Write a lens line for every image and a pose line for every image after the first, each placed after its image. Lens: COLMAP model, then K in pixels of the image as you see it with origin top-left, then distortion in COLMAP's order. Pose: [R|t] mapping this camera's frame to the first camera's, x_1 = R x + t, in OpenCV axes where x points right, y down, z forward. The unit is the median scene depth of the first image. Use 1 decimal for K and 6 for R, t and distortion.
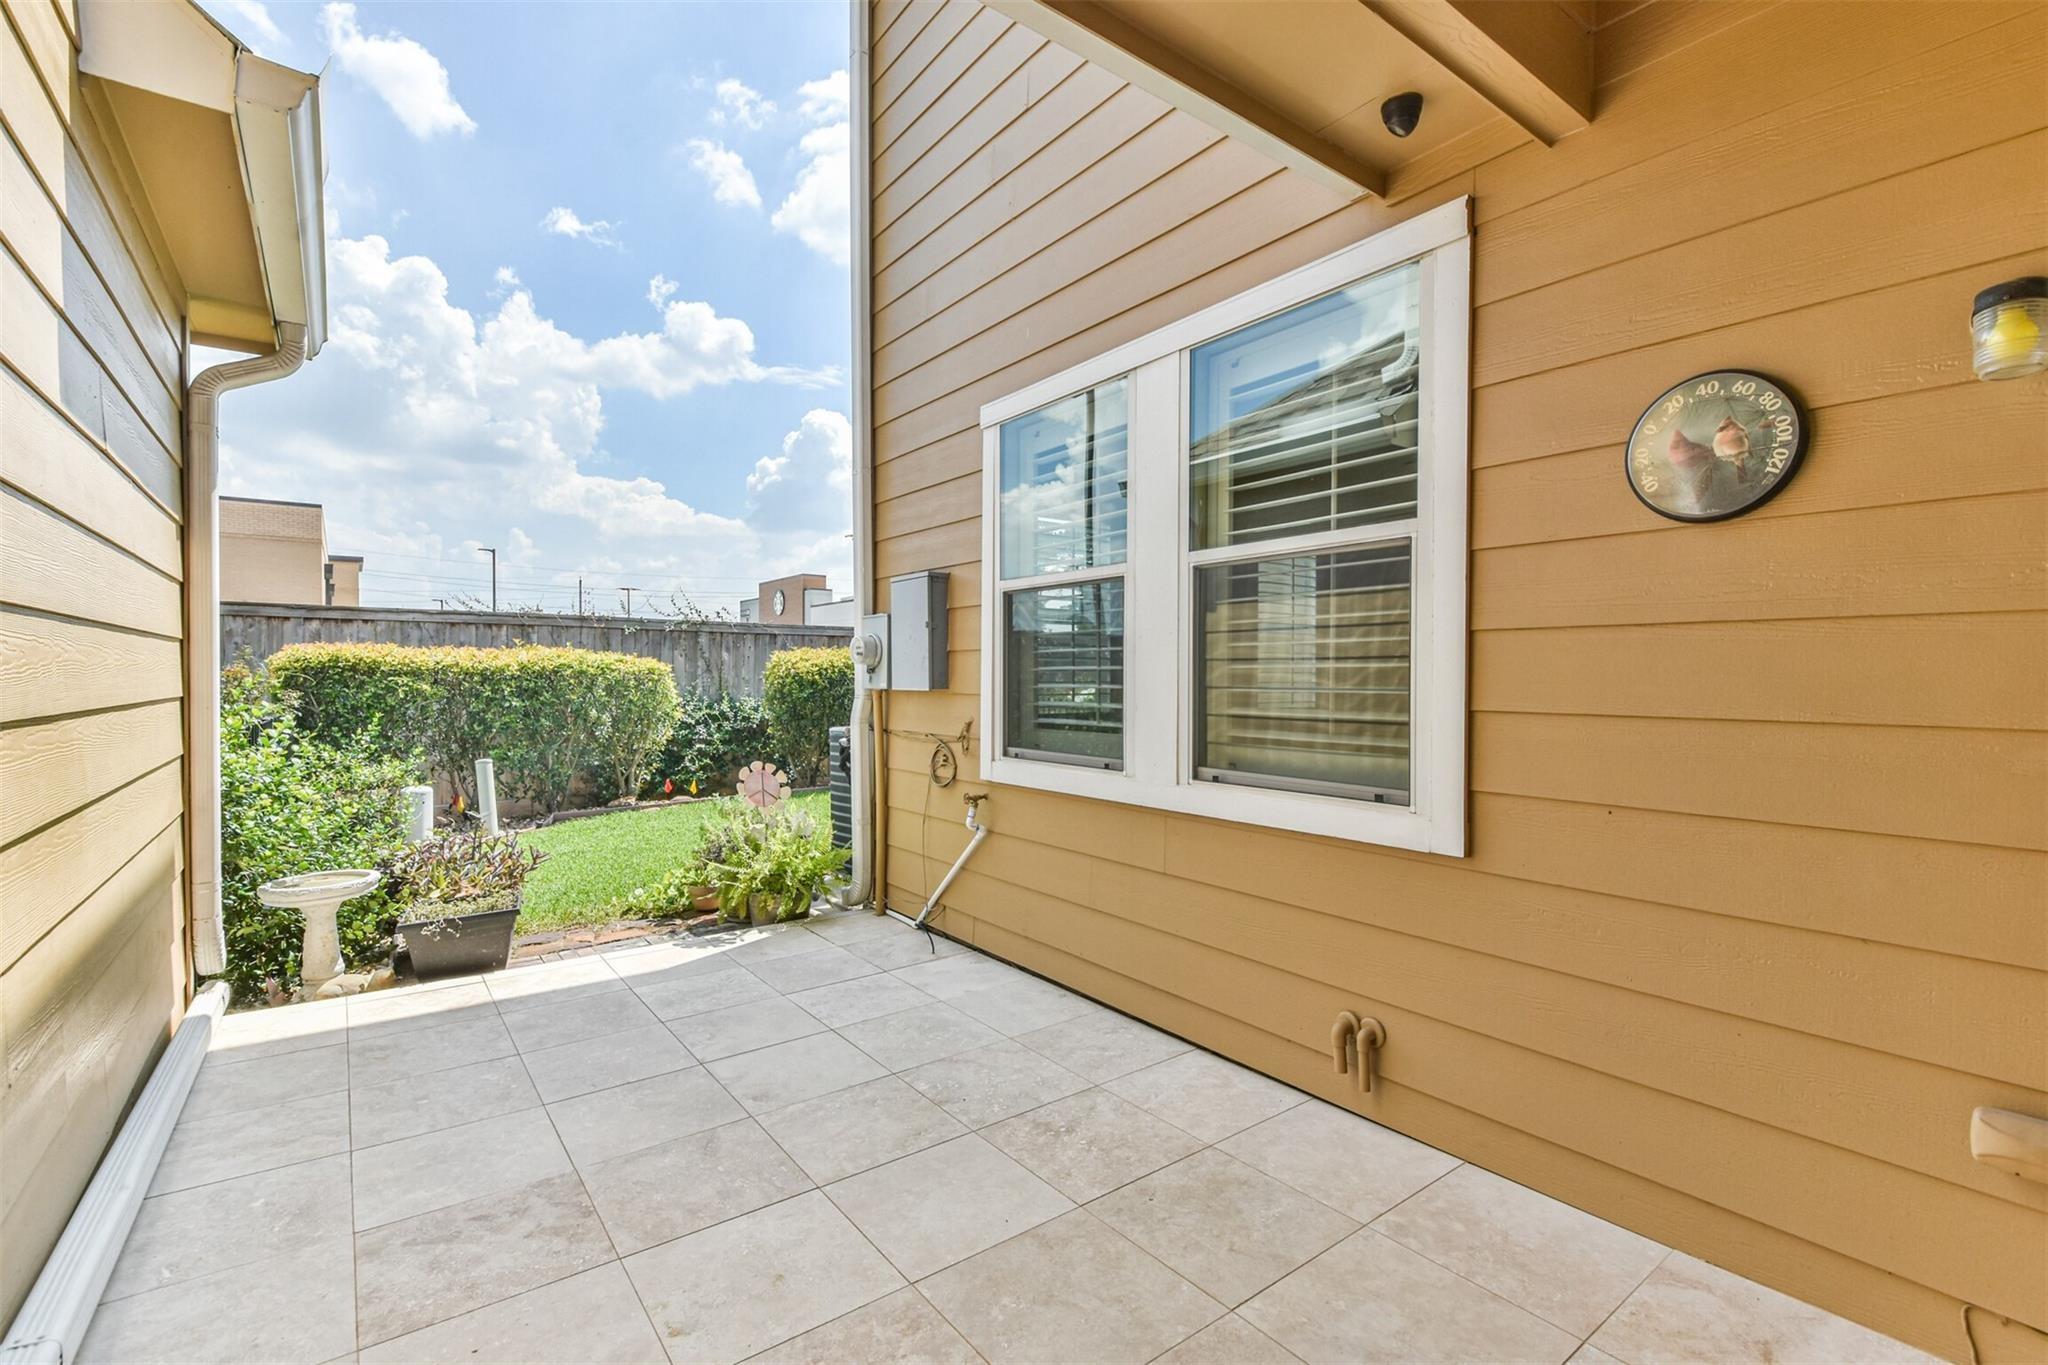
lens RADIAL K [[896.7, 0, 1020.2], [0, 896.7, 689.1], [0, 0, 1]] dist [0.019937, -0.013895]
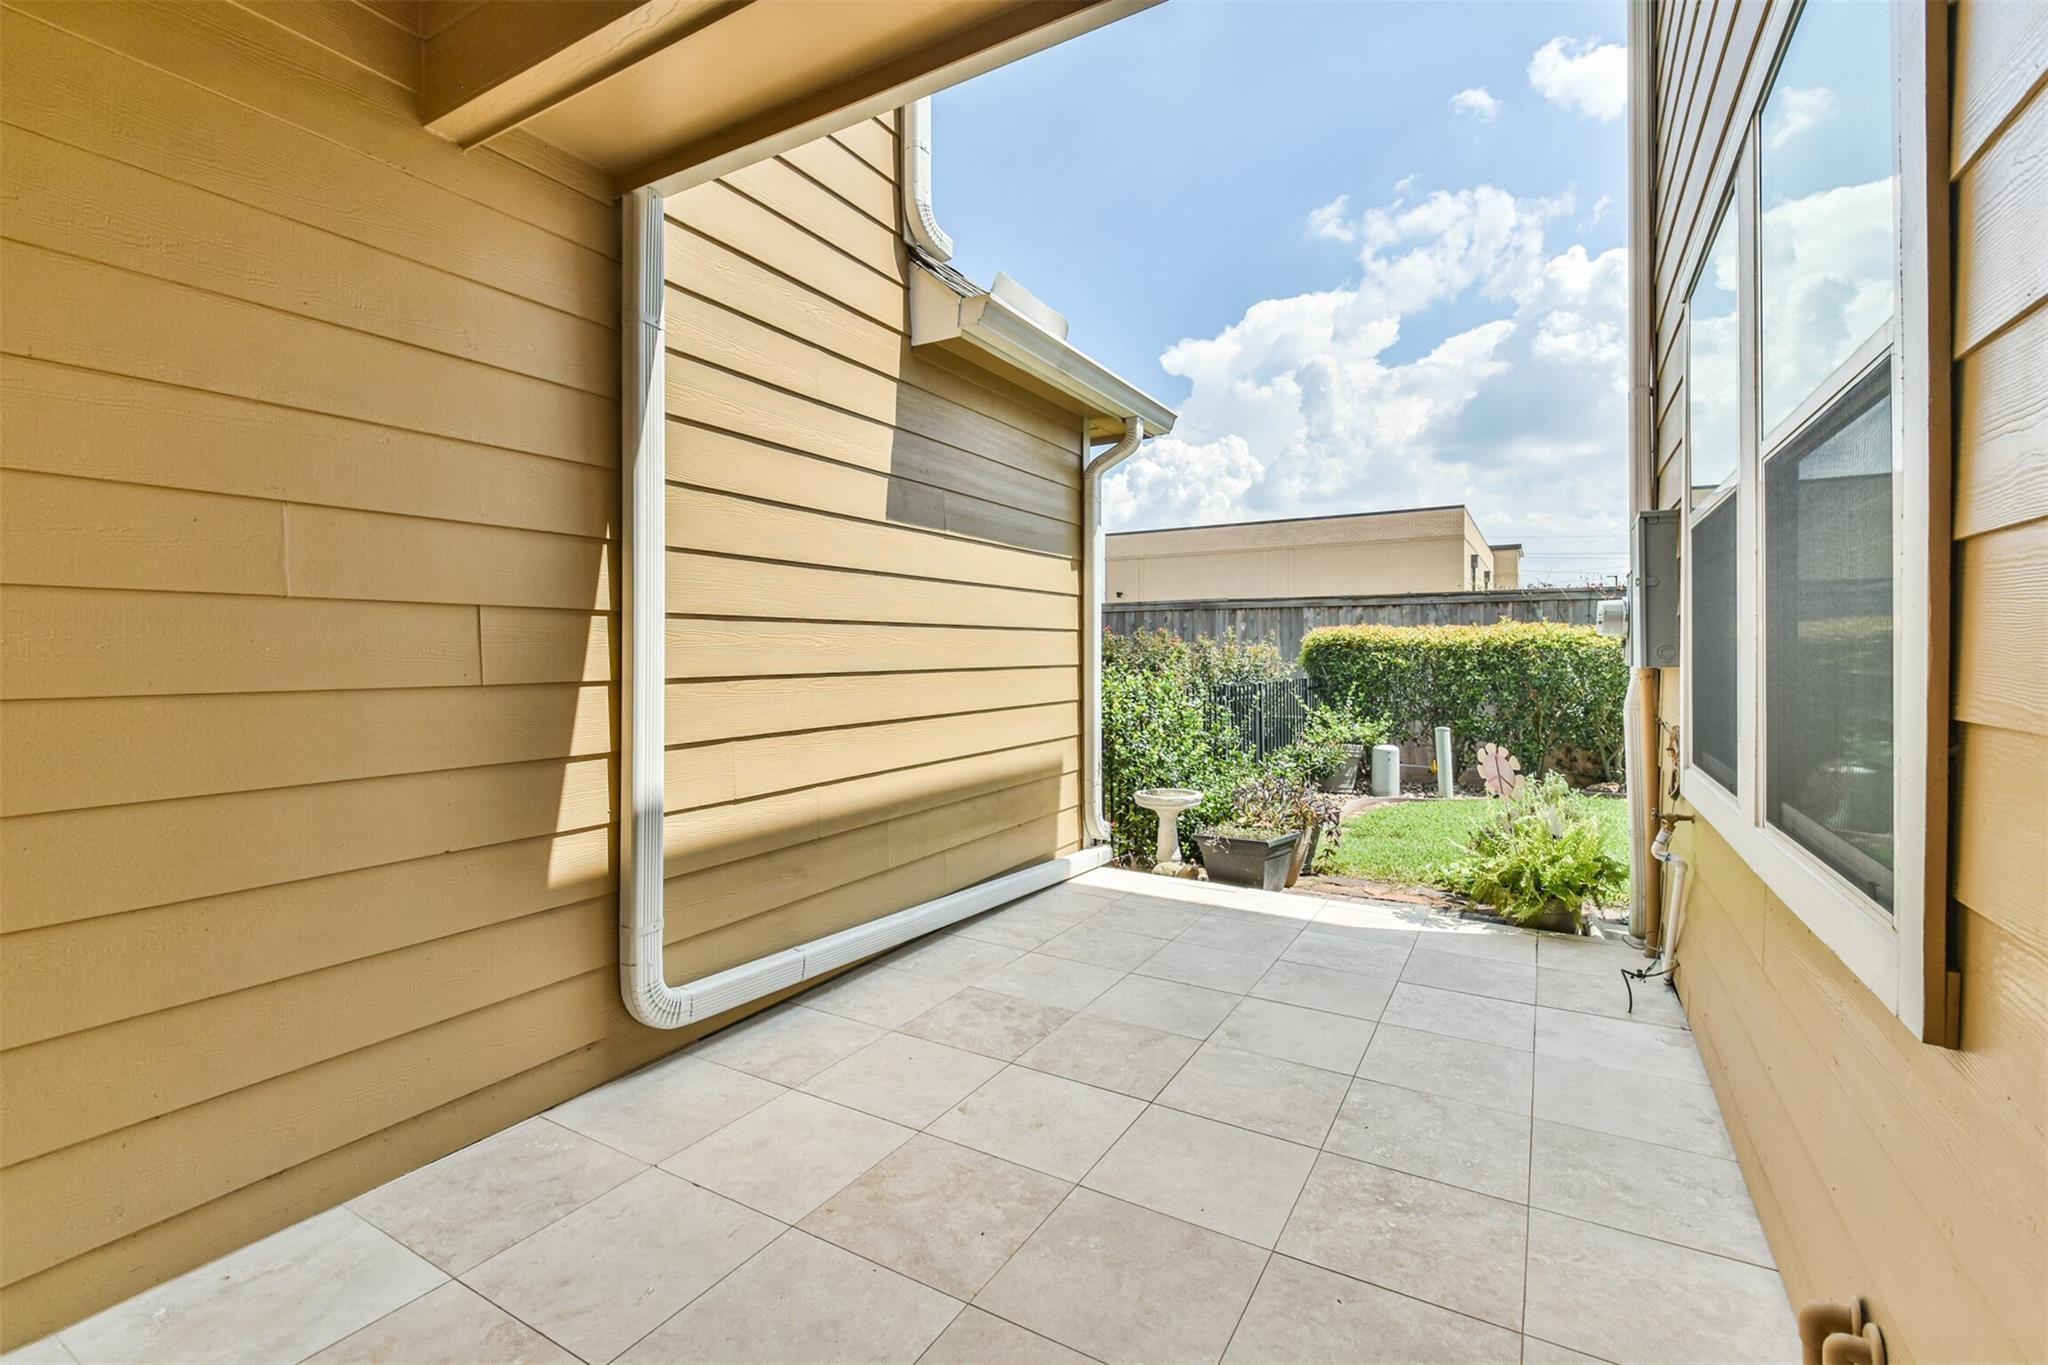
lens RADIAL K [[896.7, 0, 1048.0], [0, 896.7, 640.2], [0, 0, 1]] dist [0.019937, -0.013895]
pose [[0.395774, -0.011115, -0.918281, 0.475421], [-0.013640, 0.999745, -0.017980, -0.004006], [0.918246, 0.019641, 0.395522, 0.259352]]
